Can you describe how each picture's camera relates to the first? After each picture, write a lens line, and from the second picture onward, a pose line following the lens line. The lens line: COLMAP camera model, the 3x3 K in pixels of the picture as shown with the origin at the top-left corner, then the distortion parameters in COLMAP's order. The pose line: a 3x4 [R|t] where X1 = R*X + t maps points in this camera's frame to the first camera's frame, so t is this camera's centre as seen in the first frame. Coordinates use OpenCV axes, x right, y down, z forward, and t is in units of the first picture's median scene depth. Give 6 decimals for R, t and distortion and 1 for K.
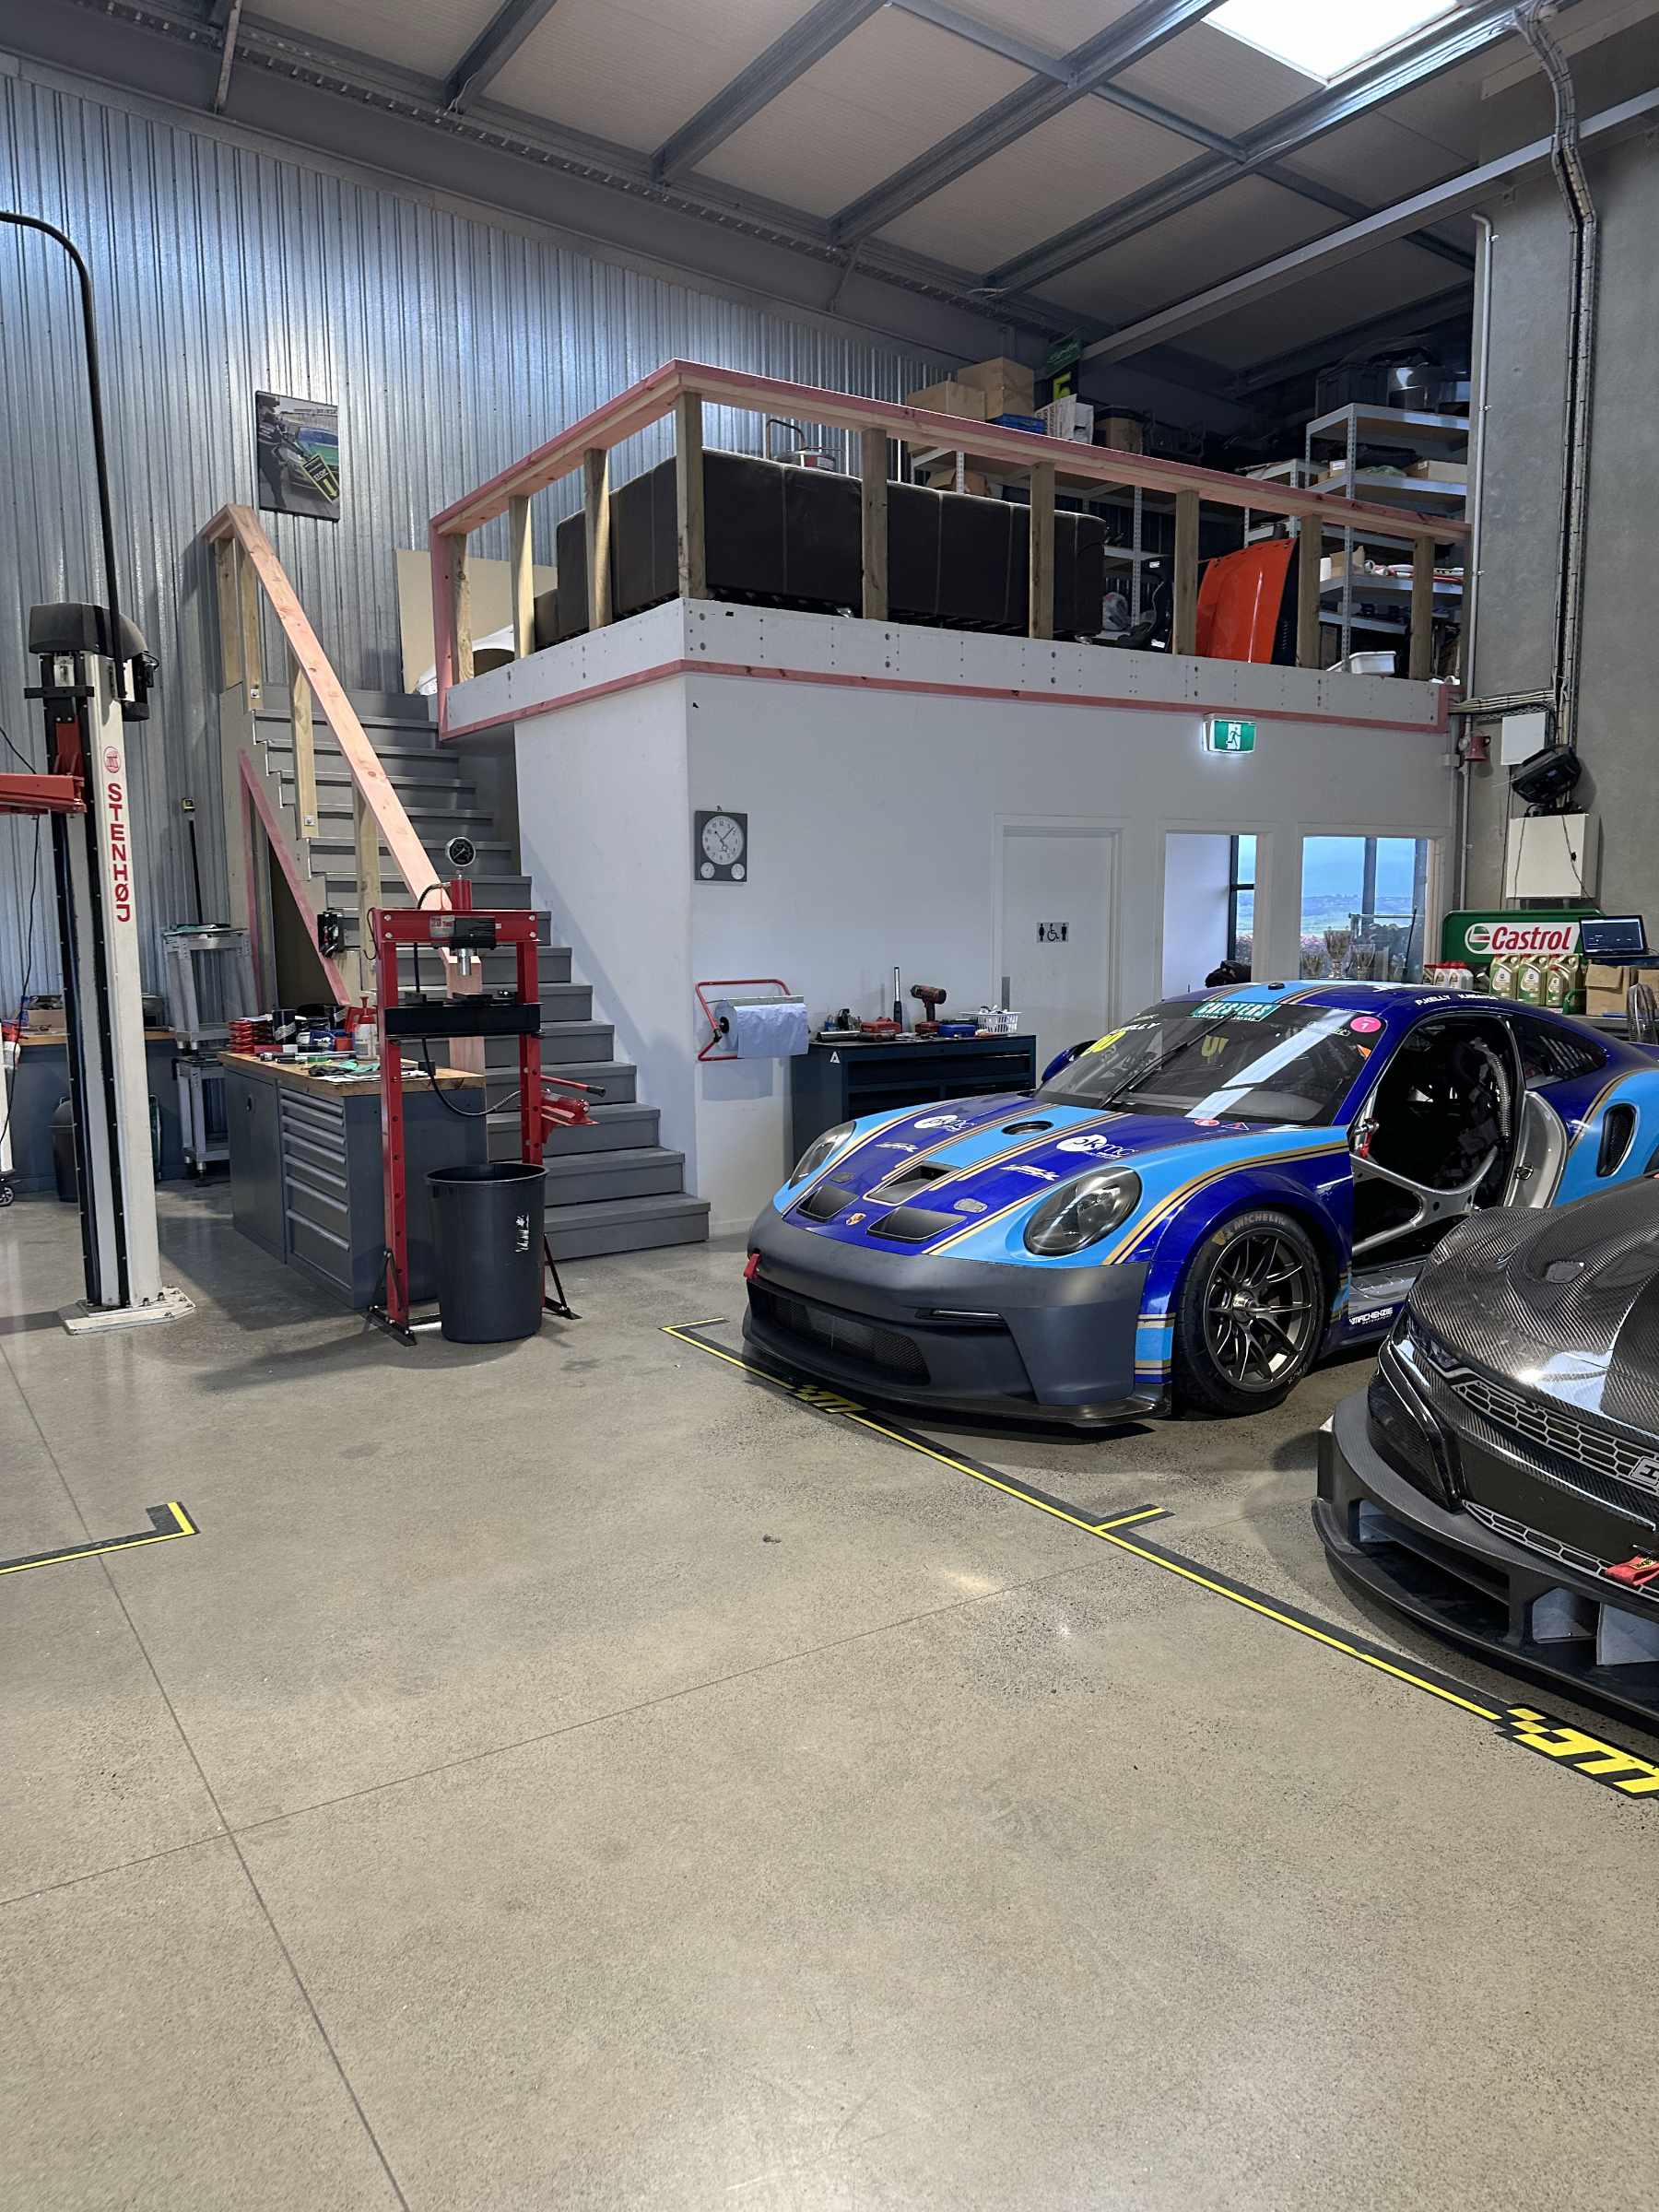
lens RADIAL K [[1600.1, 0, 829.5], [0, 1600.1, 1106.0], [0, 0, 1]] dist [0.084163, -0.093763]
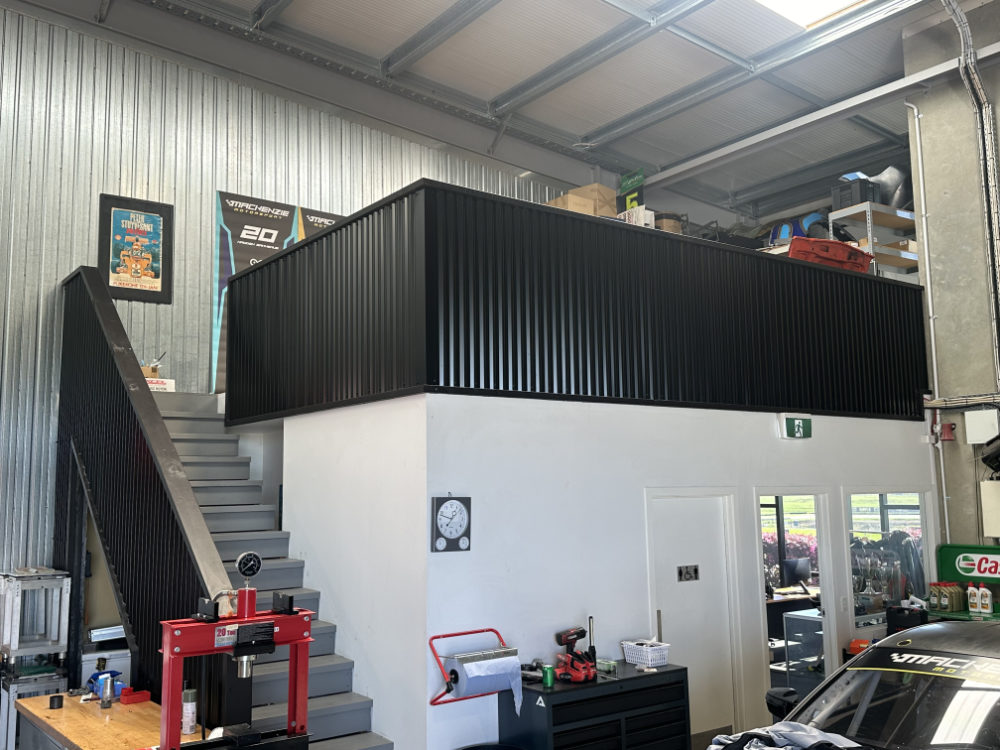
lens RADIAL K [[924.4, 0, 500.0], [0, 924.4, 375.0], [0, 0, 1]] dist [0.165564, -0.362584]
pose [[0.997820, 0.002629, 0.065935, -0.059147], [0.012877, 0.972238, -0.233638, -0.079115], [-0.064719, 0.233978, 0.970085, 0.197385]]
